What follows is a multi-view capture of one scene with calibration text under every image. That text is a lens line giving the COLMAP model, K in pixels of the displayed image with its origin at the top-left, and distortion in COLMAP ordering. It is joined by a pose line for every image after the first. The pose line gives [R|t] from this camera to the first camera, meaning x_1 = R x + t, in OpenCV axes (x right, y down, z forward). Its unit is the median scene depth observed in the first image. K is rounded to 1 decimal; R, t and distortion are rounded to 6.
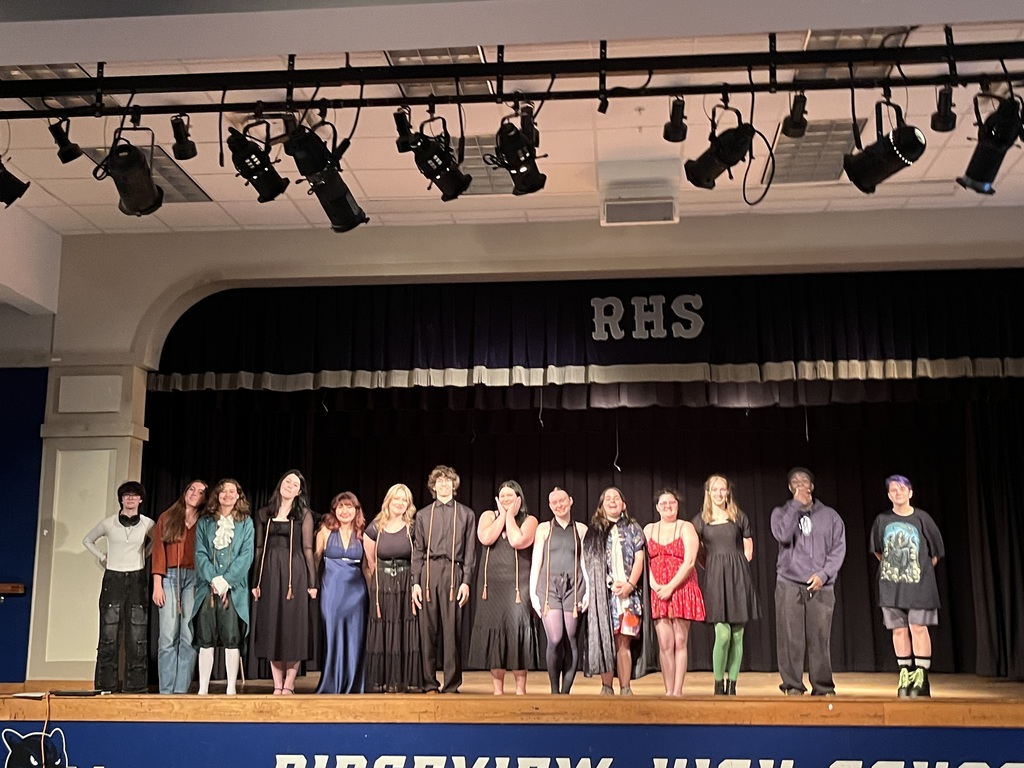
lens RADIAL K [[1152.2, 0, 505.5], [0, 1152.2, 405.8], [0, 0, 1]] dist [0.021458, 0.000000]
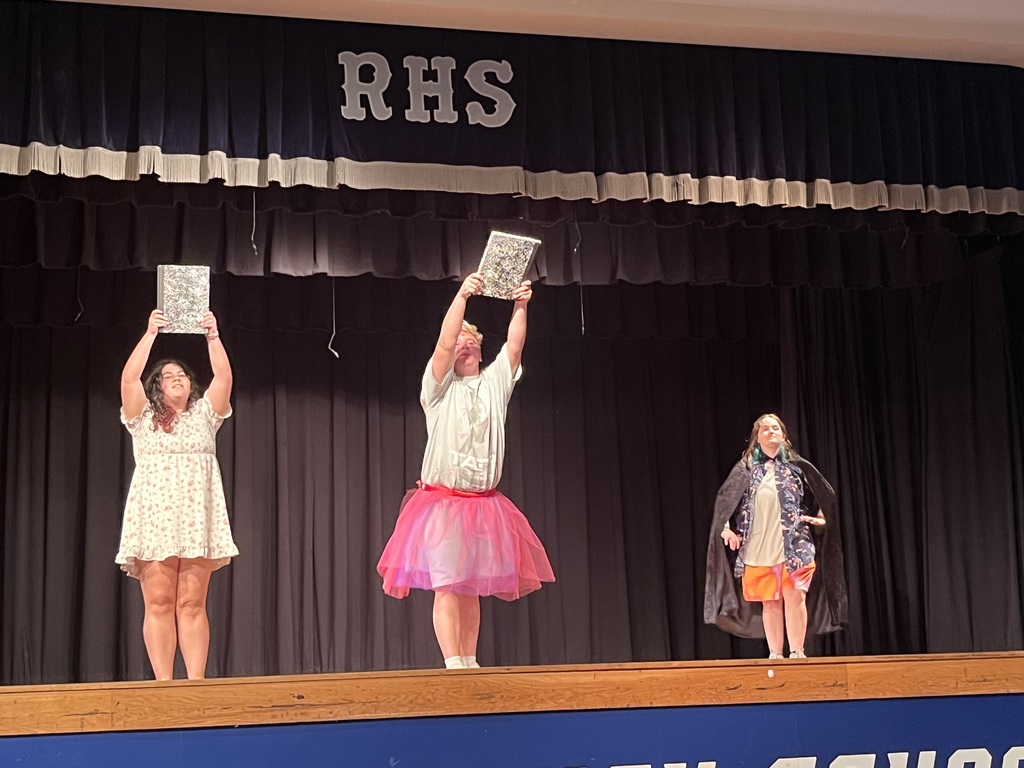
lens RADIAL K [[1476.5, 0, 510.3], [0, 1476.5, 387.9], [0, 0, 1]] dist [0.052971, 0.000000]
pose [[0.944630, 0.029058, 0.326849, -0.093896], [-0.030027, 0.999547, -0.002081, 0.086365], [-0.326761, -0.007848, 0.945074, 0.220667]]
